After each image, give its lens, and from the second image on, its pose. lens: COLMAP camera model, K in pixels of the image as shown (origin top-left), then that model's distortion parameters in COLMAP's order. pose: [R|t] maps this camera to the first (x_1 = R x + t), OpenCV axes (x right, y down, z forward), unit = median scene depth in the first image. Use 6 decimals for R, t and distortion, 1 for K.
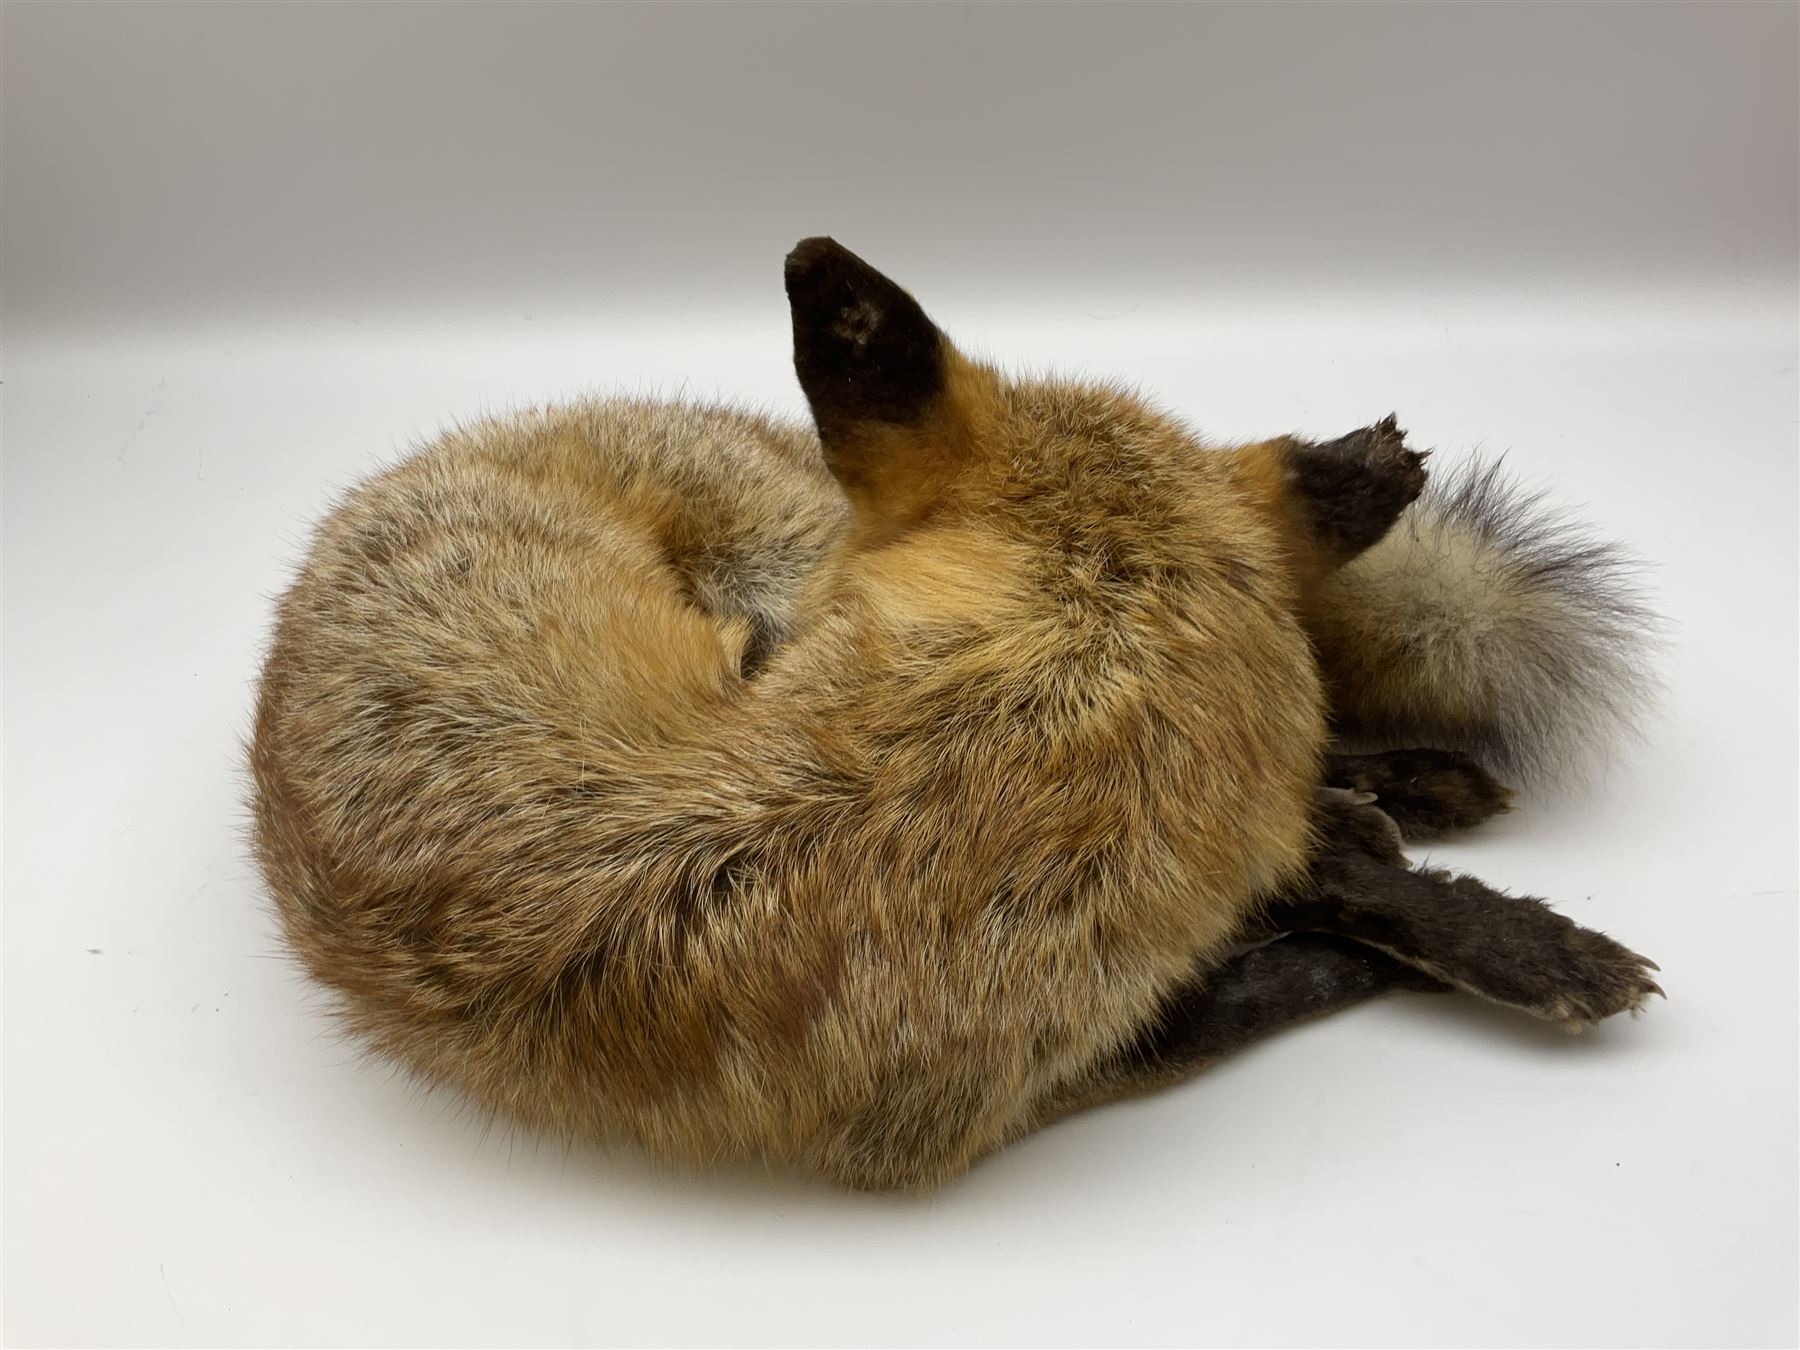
lens RADIAL K [[1504.1, 0, 888.0], [0, 1504.1, 688.4], [0, 0, 1]] dist [0.132683, -0.302589]
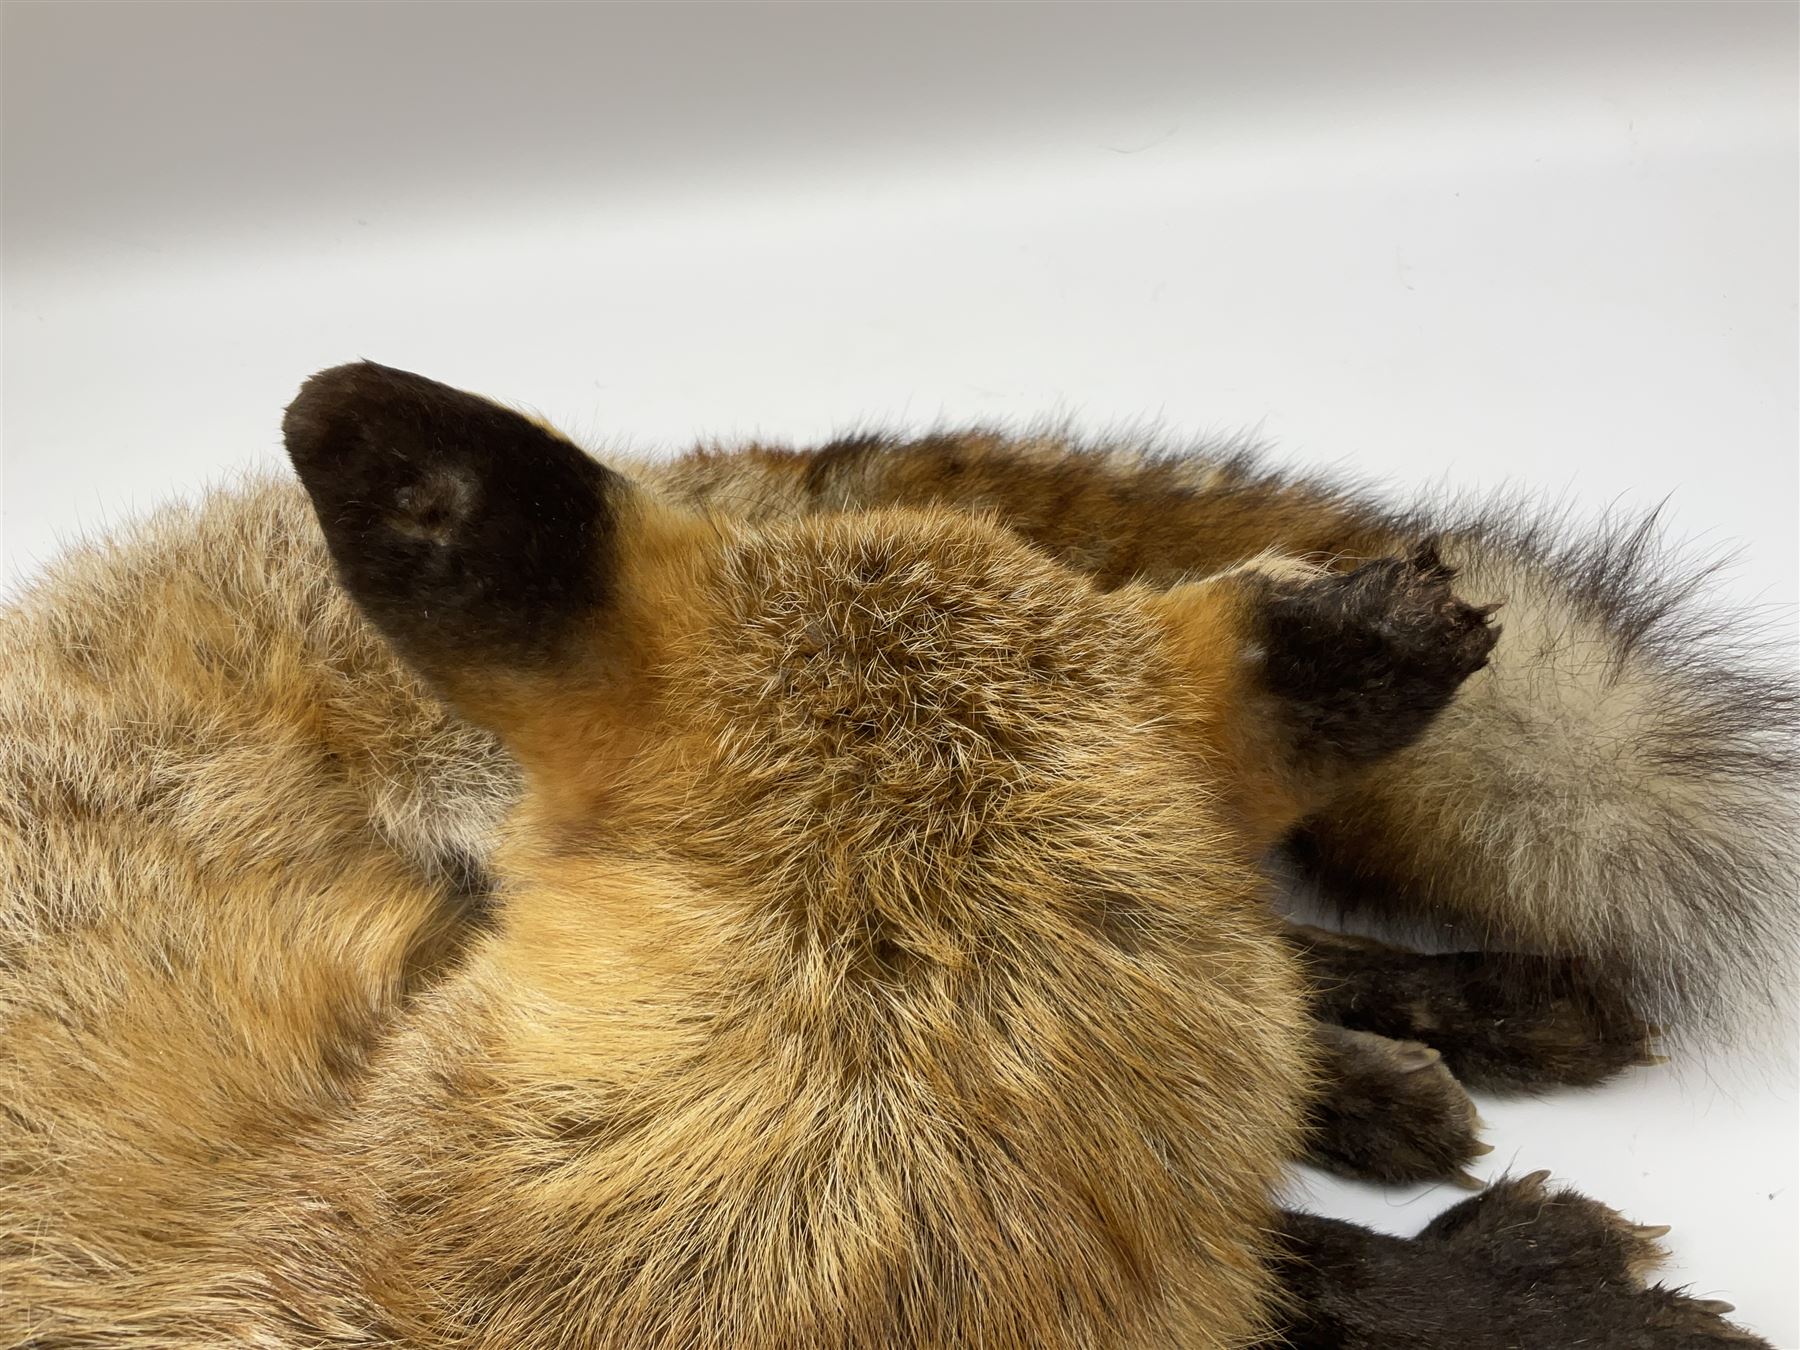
lens RADIAL K [[1504.1, 0, 888.0], [0, 1504.1, 688.4], [0, 0, 1]] dist [0.132683, -0.302589]
pose [[0.990048, -0.040803, -0.134684, 0.210410], [0.066083, 0.979761, 0.188950, -0.255341], [0.124248, -0.195970, 0.972707, 0.421363]]
